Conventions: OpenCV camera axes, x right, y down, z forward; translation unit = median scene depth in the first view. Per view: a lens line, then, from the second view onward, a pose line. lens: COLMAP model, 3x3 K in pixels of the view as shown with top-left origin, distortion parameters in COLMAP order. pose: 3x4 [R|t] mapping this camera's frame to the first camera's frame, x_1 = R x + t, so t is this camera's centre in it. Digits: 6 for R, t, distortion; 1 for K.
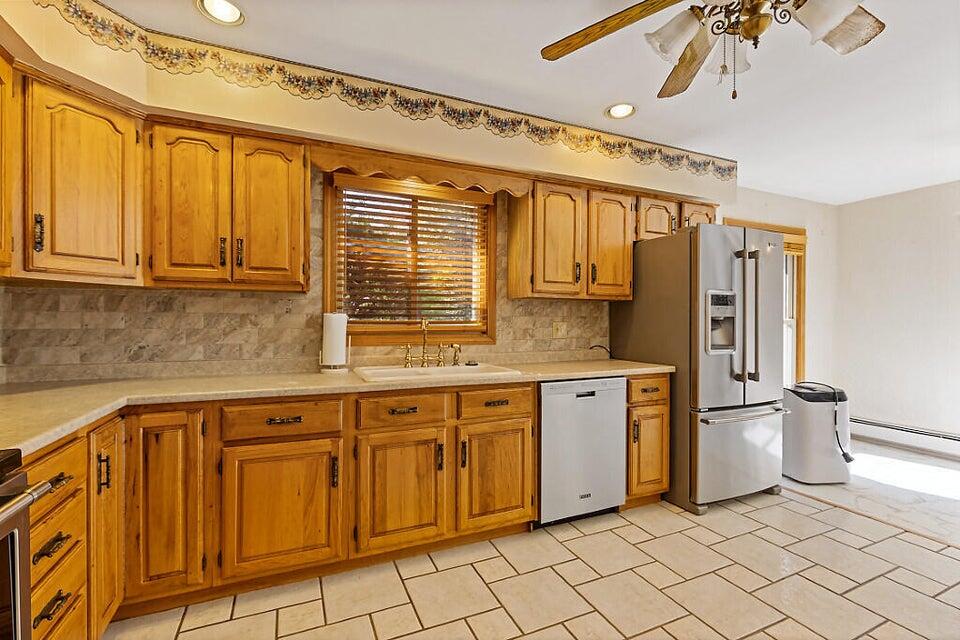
lens RADIAL K [[429.3, 0, 480.0], [0, 429.3, 320.0], [0, 0, 1]] dist [0.001380, -0.000614]
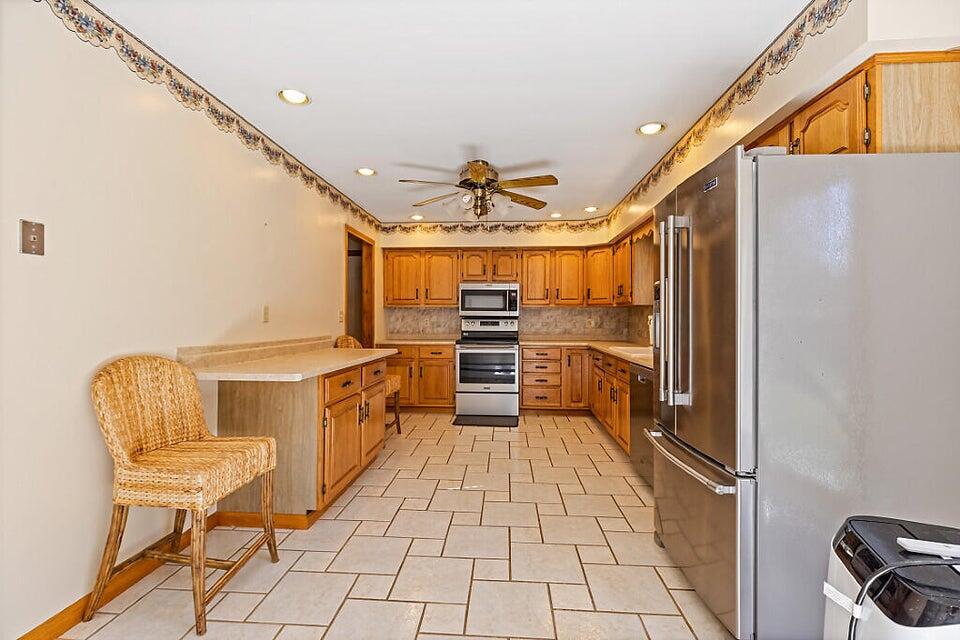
lens RADIAL K [[429.3, 0, 480.0], [0, 429.3, 320.0], [0, 0, 1]] dist [0.001380, -0.000614]
pose [[-0.466178, -0.002771, -0.884686, 1.488227], [-0.006444, 0.999979, 0.000263, 0.007331], [0.884667, 0.005823, -0.466186, 1.119176]]
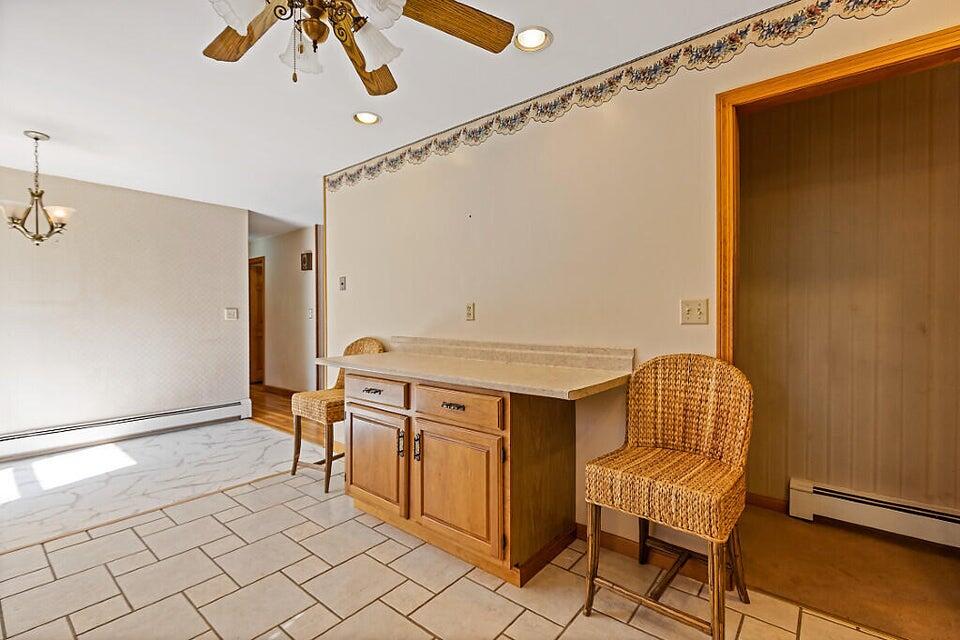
lens RADIAL K [[432.0, 0, 475.1], [0, 432.0, 321.3], [0, 0, 1]] dist [0.000868, -0.000423]
pose [[-0.446457, -0.015392, 0.894673, -0.231192], [0.001696, 0.999836, 0.018048, -0.000502], [-0.894803, 0.009575, -0.446358, 0.550454]]
